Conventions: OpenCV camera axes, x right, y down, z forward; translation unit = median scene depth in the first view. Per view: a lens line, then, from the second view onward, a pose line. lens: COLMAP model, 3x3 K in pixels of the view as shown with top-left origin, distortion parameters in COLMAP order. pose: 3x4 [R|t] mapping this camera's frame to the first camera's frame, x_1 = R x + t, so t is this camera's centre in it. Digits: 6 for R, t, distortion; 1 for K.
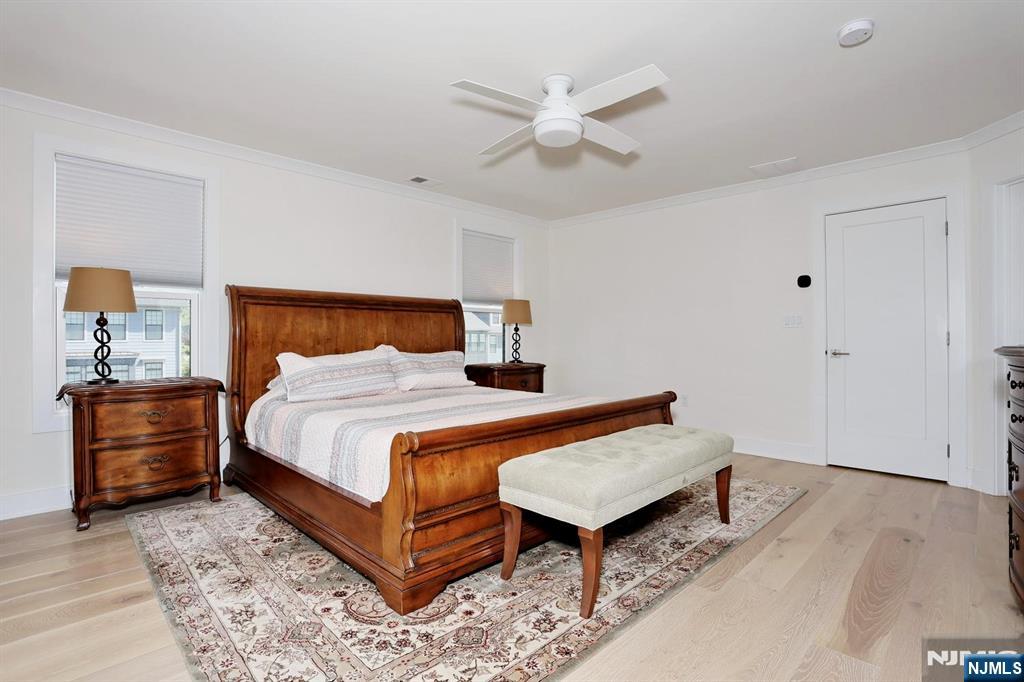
lens RADIAL K [[493.0, 0, 507.4], [0, 493.0, 341.3], [0, 0, 1]] dist [-0.055612, 0.009943]
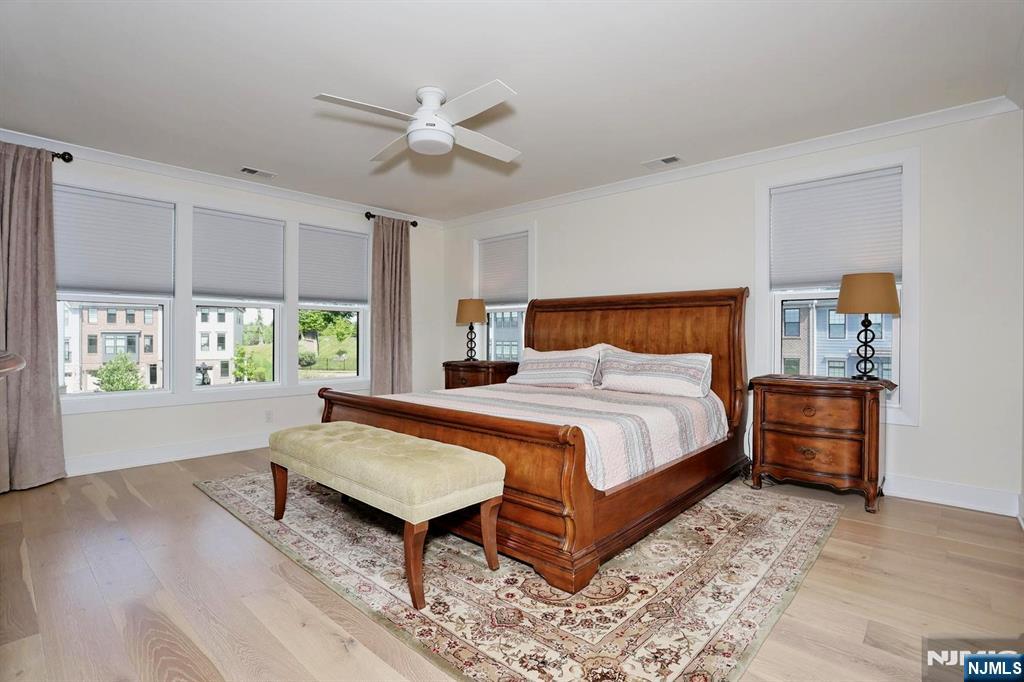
lens RADIAL K [[493.0, 0, 519.3], [0, 493.0, 341.8], [0, 0, 1]] dist [-0.055612, 0.009943]
pose [[0.069957, 0.012215, -0.997475, 0.778997], [-0.009495, 0.999888, 0.011579, -0.006756], [0.997505, 0.008661, 0.070066, 0.744059]]
